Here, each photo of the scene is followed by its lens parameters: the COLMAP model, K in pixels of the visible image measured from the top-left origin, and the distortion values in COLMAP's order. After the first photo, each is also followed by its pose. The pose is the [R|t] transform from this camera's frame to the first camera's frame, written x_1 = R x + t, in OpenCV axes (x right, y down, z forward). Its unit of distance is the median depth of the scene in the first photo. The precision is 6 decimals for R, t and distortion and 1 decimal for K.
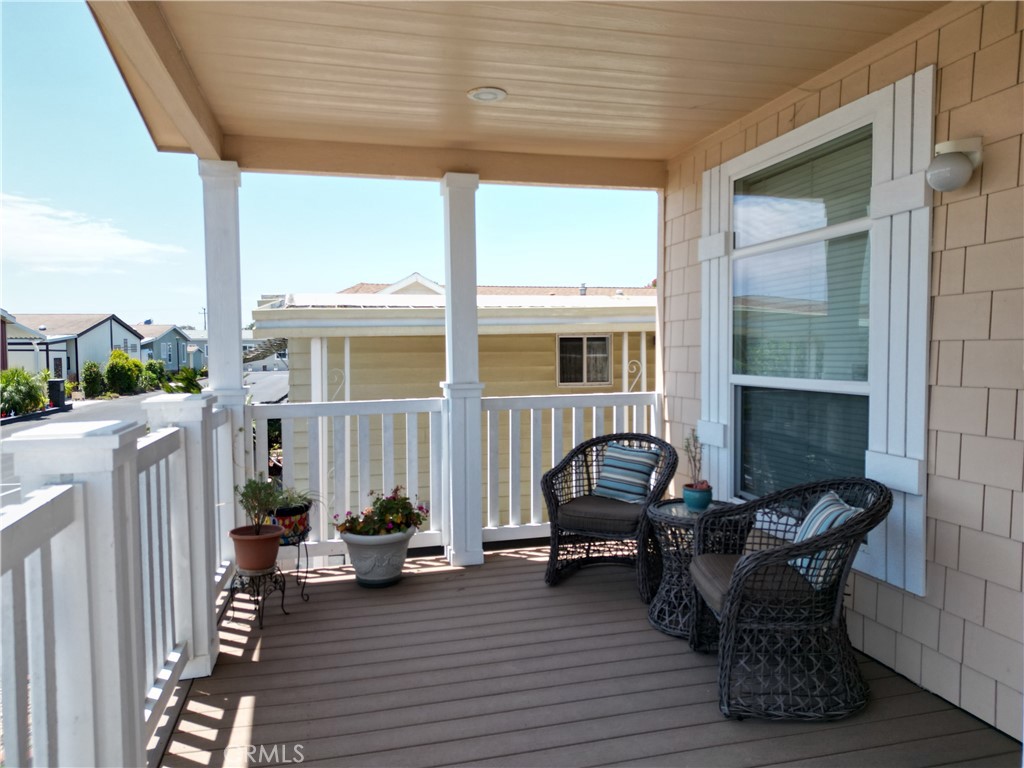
lens RADIAL K [[718.9, 0, 512.0], [0, 718.9, 384.0], [0, 0, 1]] dist [0.061755, -0.002294]
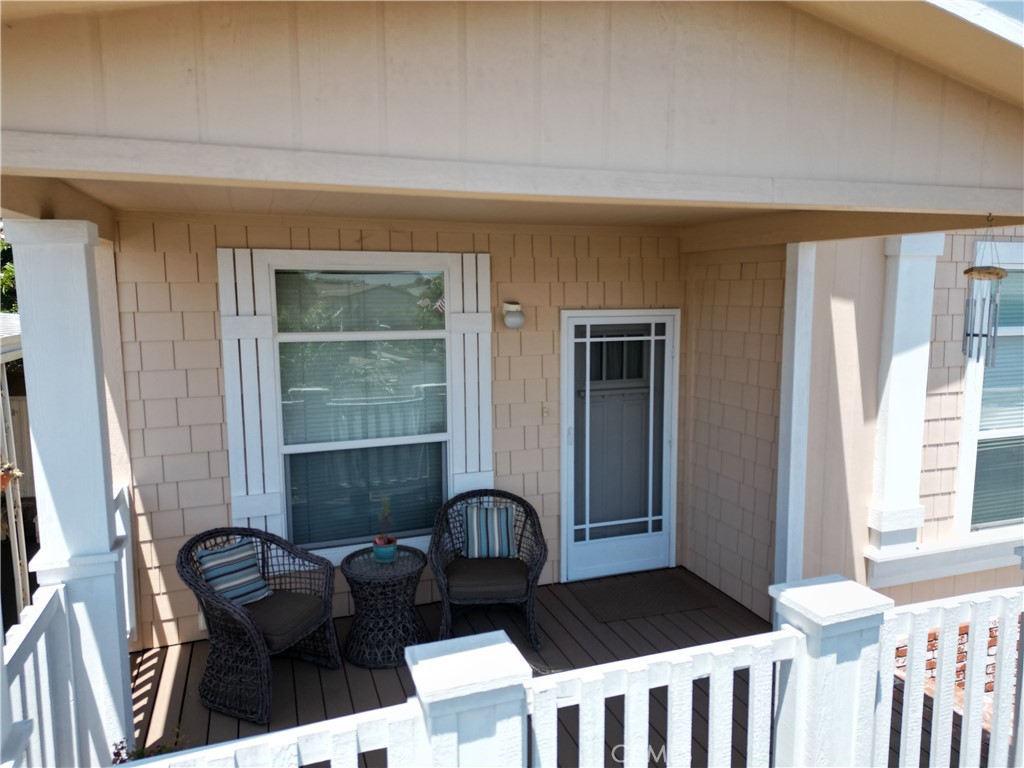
lens RADIAL K [[718.9, 0, 512.0], [0, 718.9, 384.0], [0, 0, 1]] dist [0.061755, -0.002294]
pose [[-0.091631, -0.123808, 0.988067, -0.851953], [0.056677, 0.989984, 0.129304, -0.242907], [-0.994179, 0.067849, -0.083696, 0.790003]]
